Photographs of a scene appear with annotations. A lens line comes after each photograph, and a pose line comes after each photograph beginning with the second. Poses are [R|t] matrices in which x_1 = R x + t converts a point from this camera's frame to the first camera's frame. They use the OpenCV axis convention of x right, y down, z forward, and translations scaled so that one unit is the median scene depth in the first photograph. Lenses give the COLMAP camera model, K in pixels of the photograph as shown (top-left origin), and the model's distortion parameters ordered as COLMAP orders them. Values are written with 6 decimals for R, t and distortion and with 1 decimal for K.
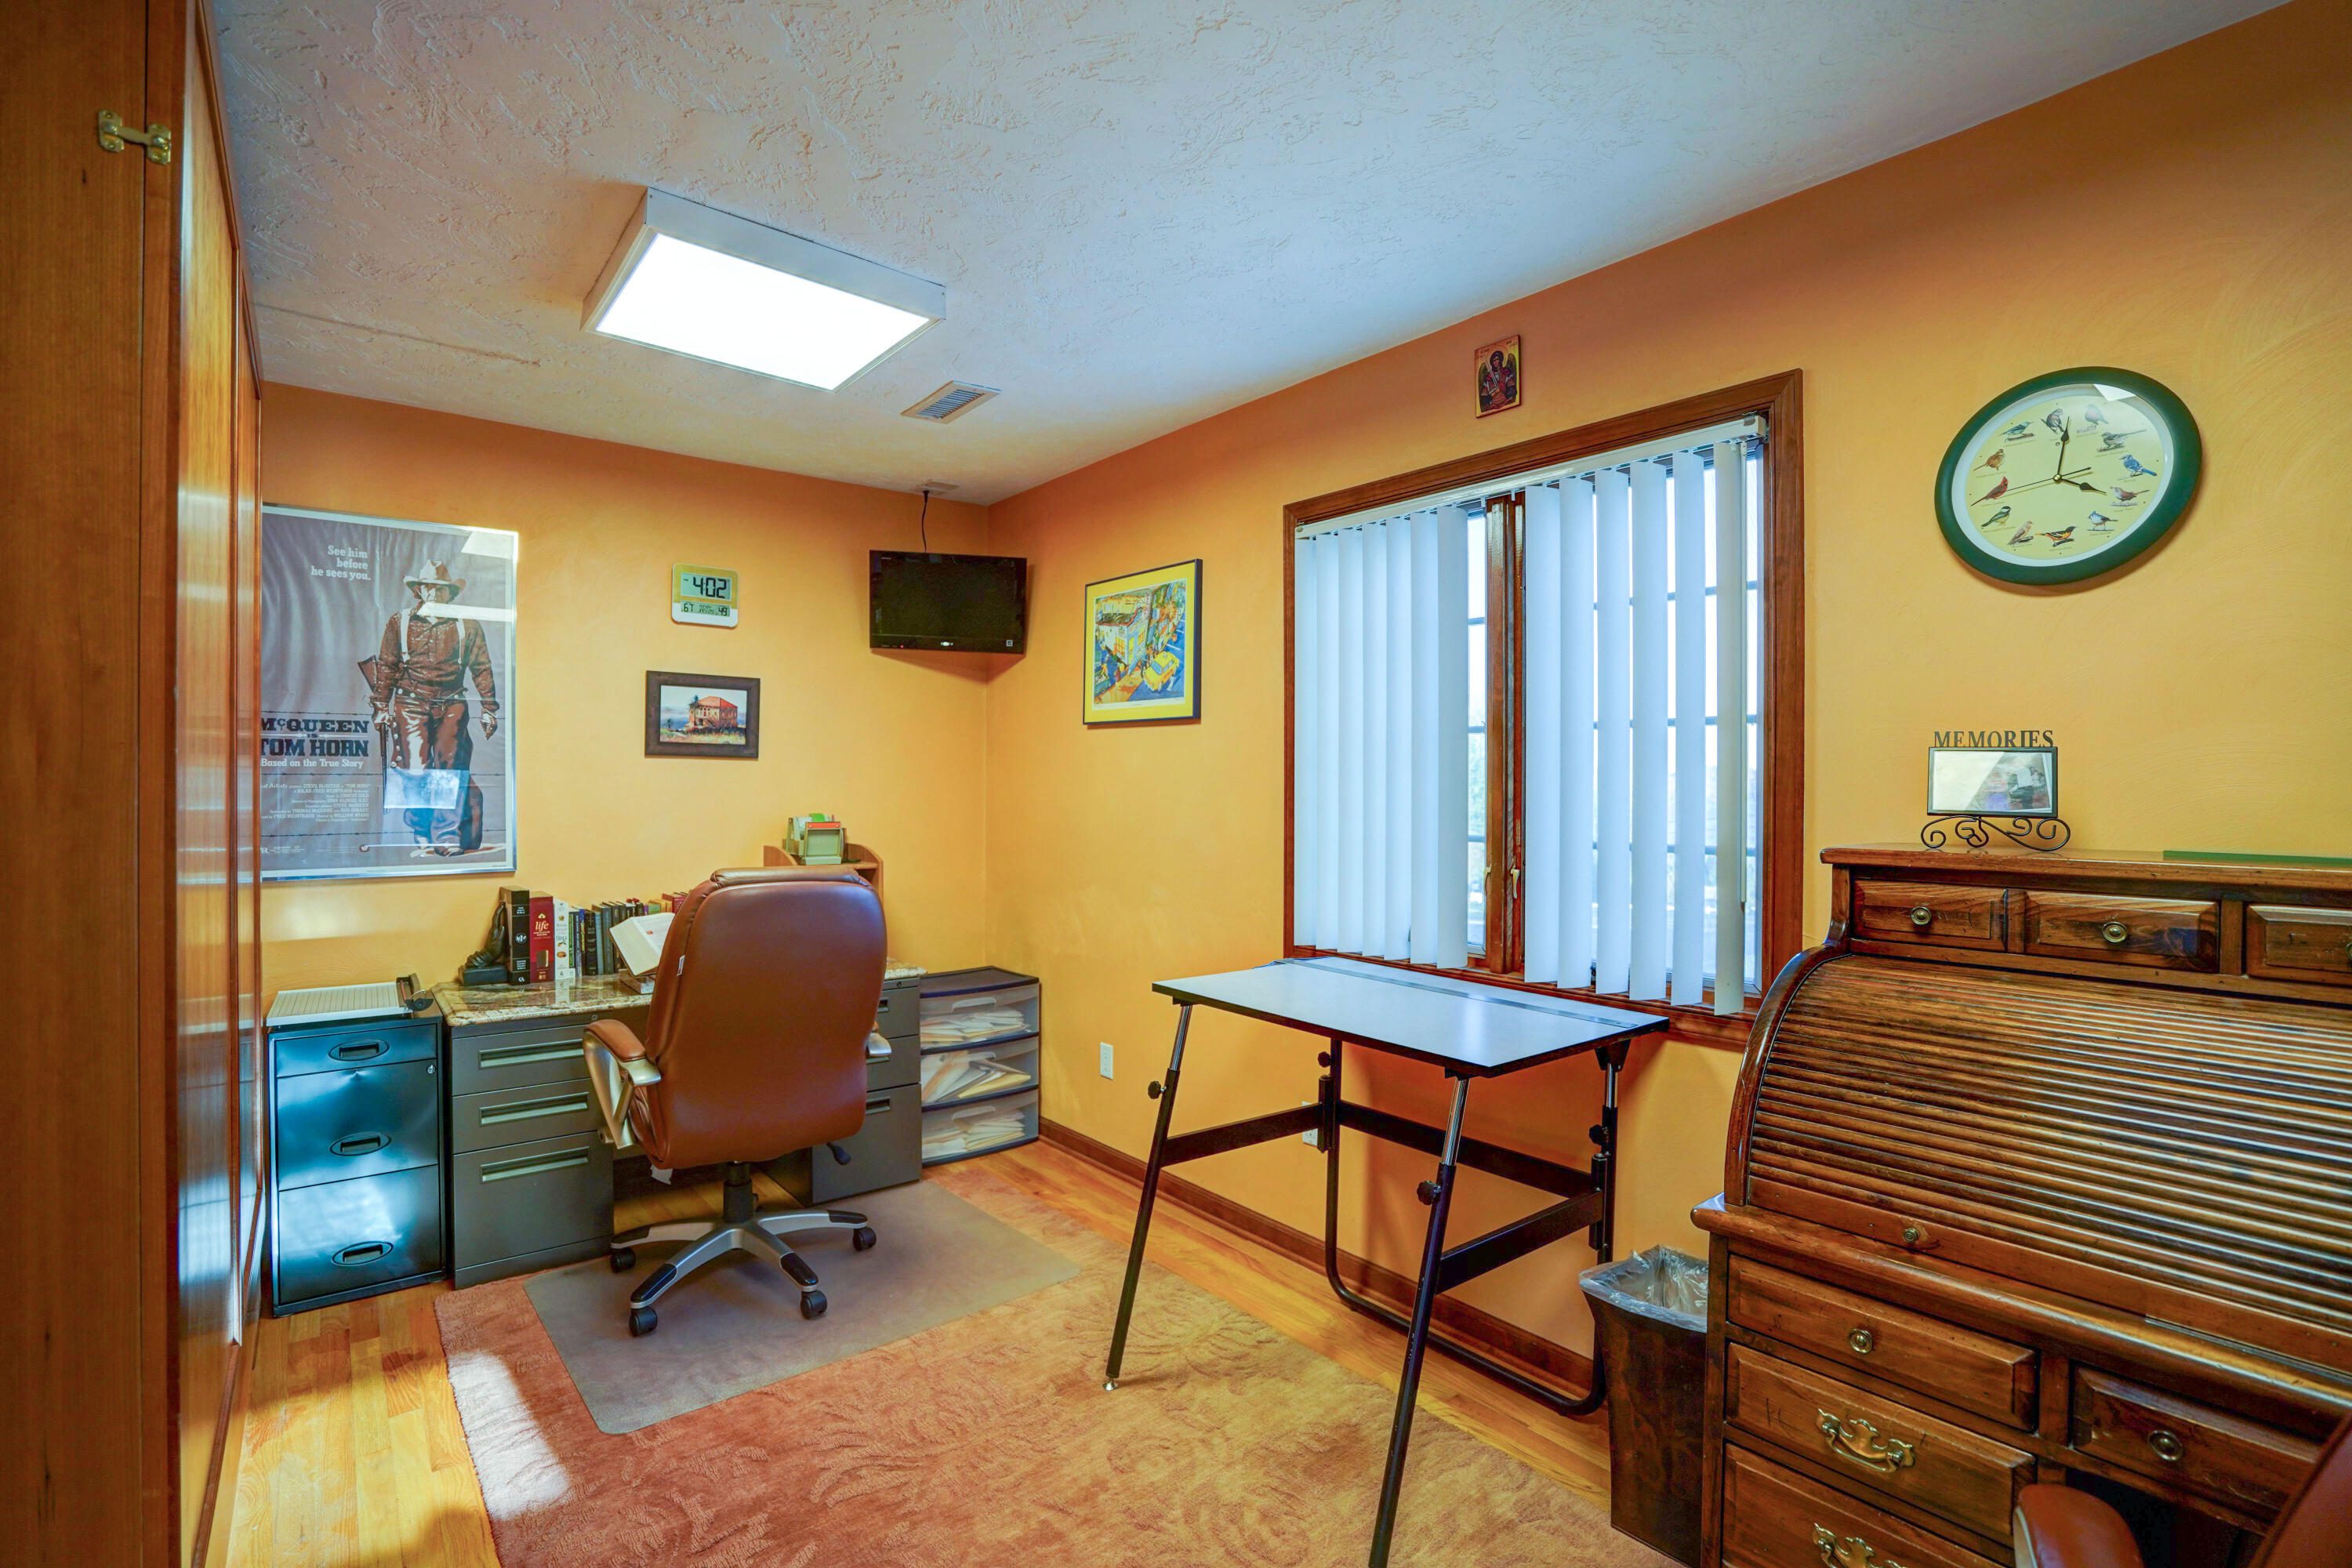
lens RADIAL K [[1087.7, 0, 1176.4], [0, 1087.7, 790.5], [0, 0, 1]] dist [-0.053448, 0.021007]
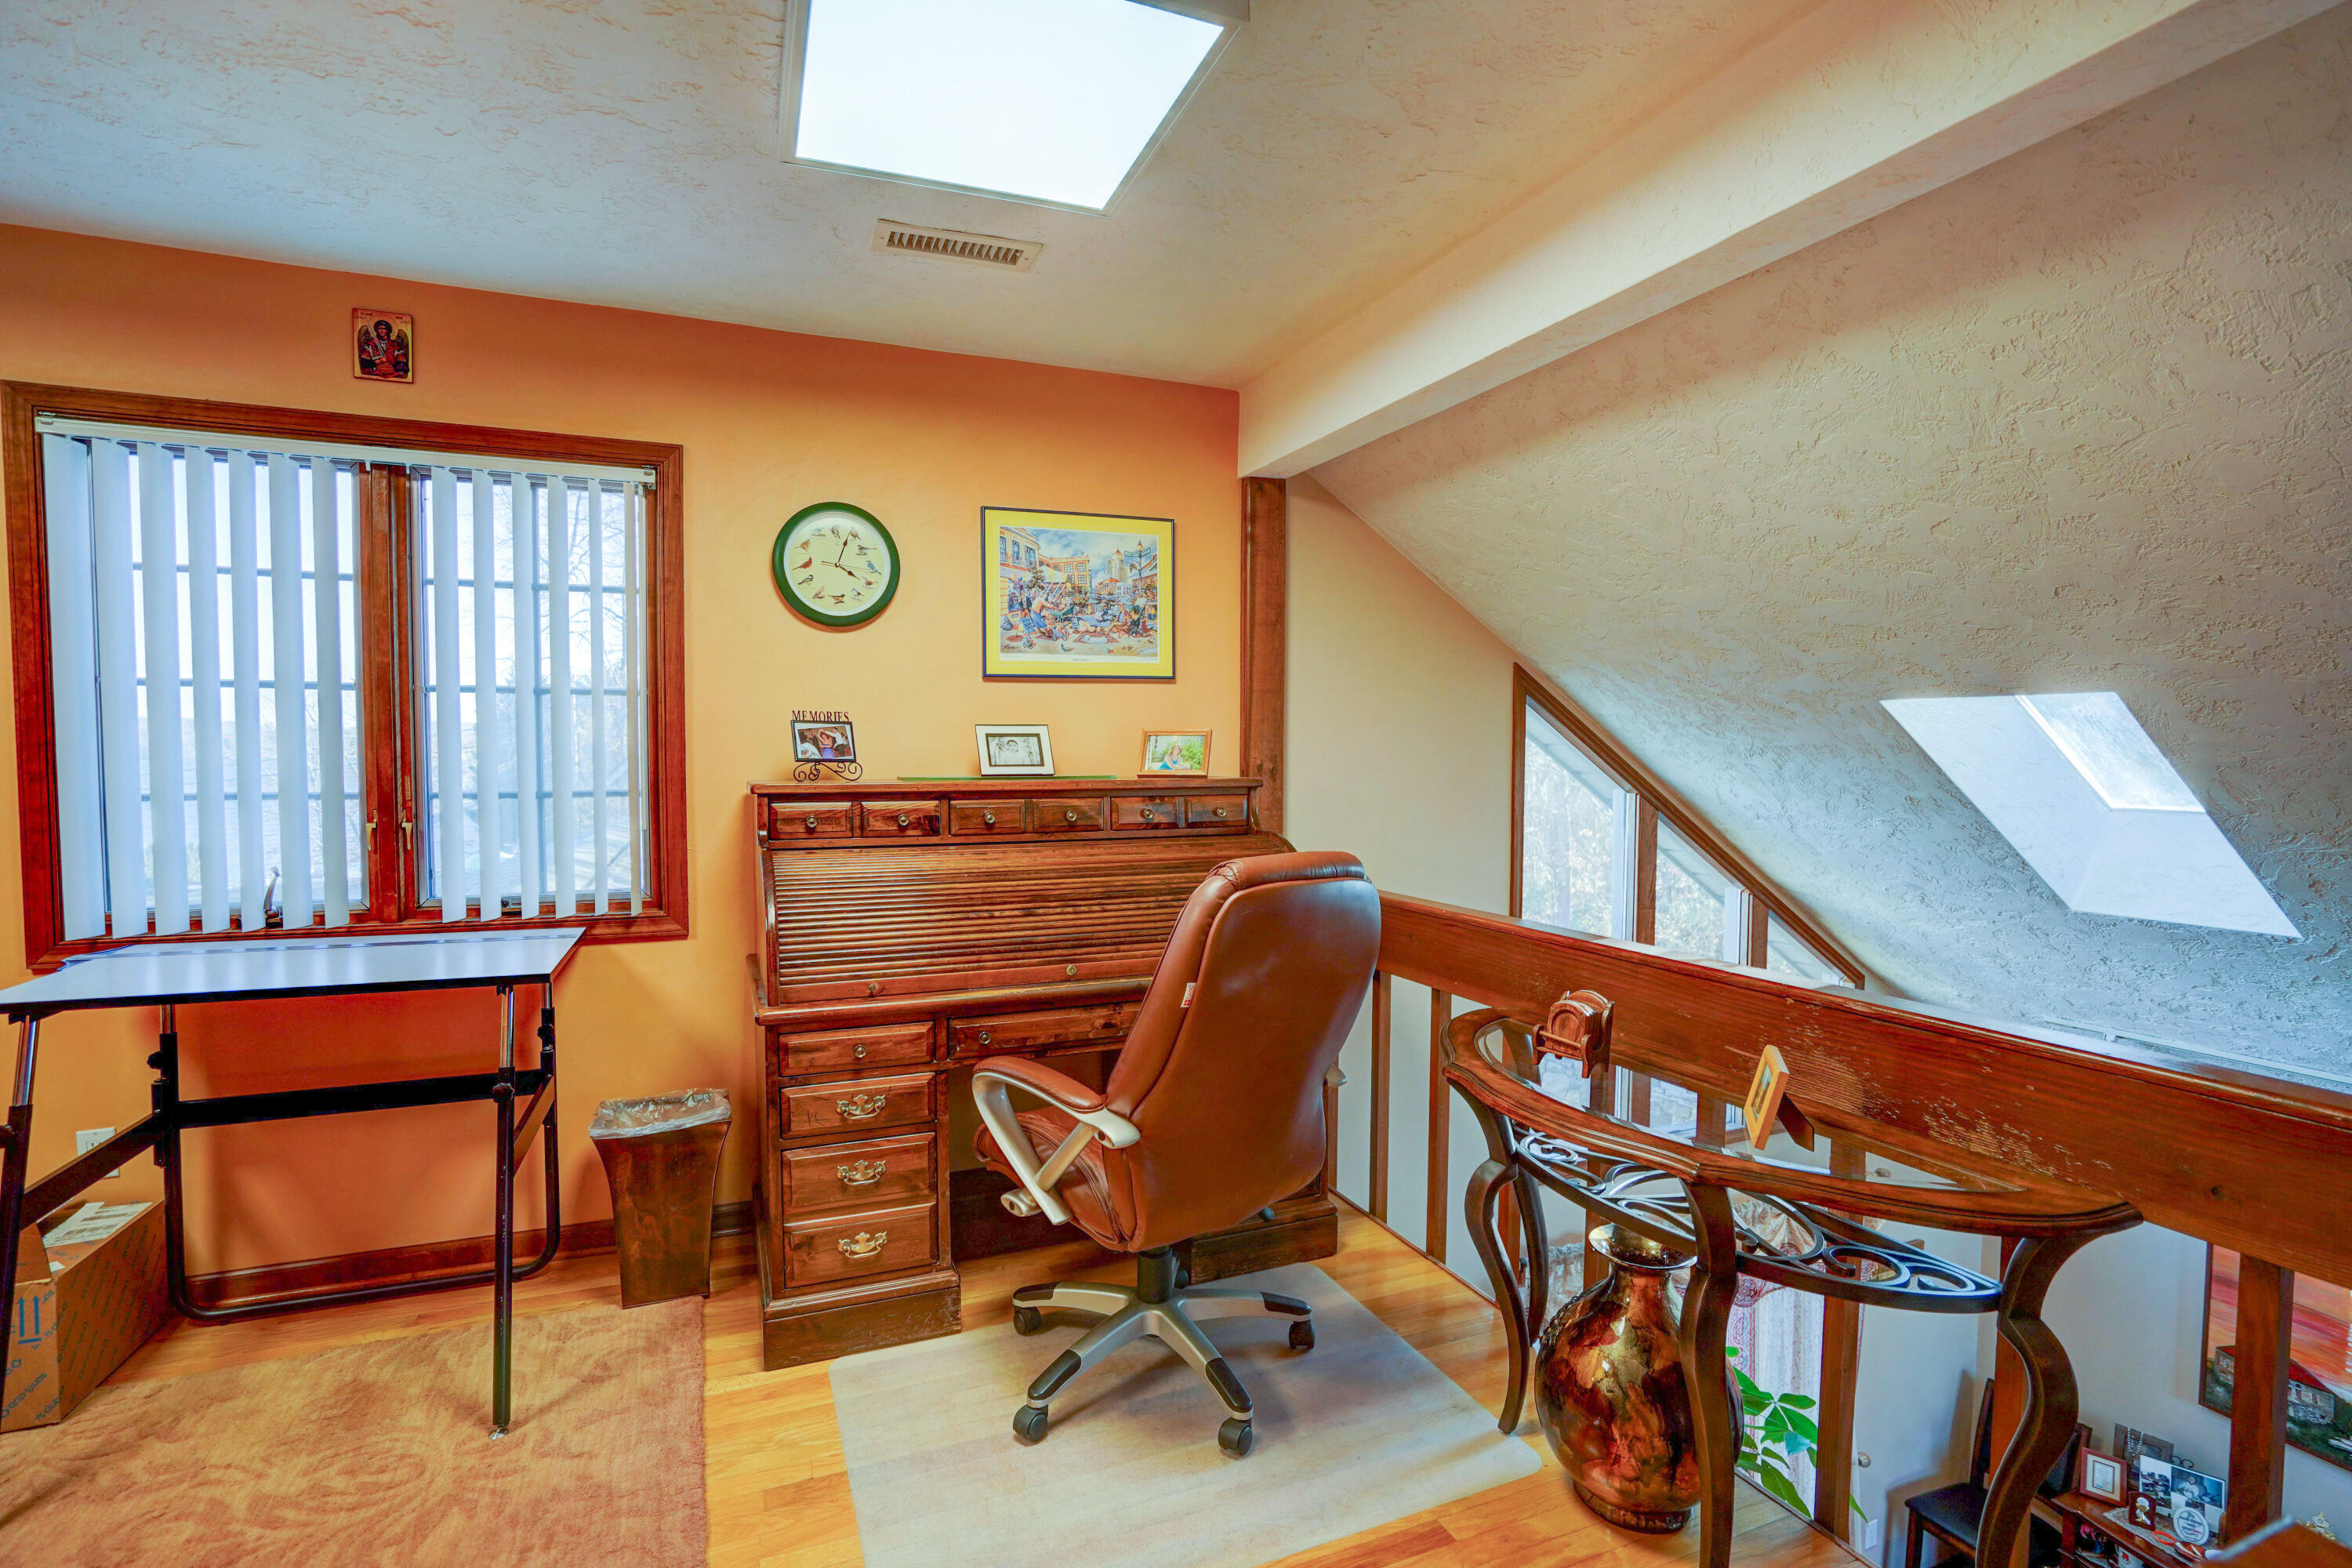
lens RADIAL K [[1087.7, 0, 1176.4], [0, 1087.7, 790.5], [0, 0, 1]] dist [-0.053448, 0.021007]
pose [[0.273487, -0.038843, 0.961091, -0.698953], [0.002778, 0.999212, 0.039593, 0.003369], [-0.961872, -0.008159, 0.273380, -0.013632]]
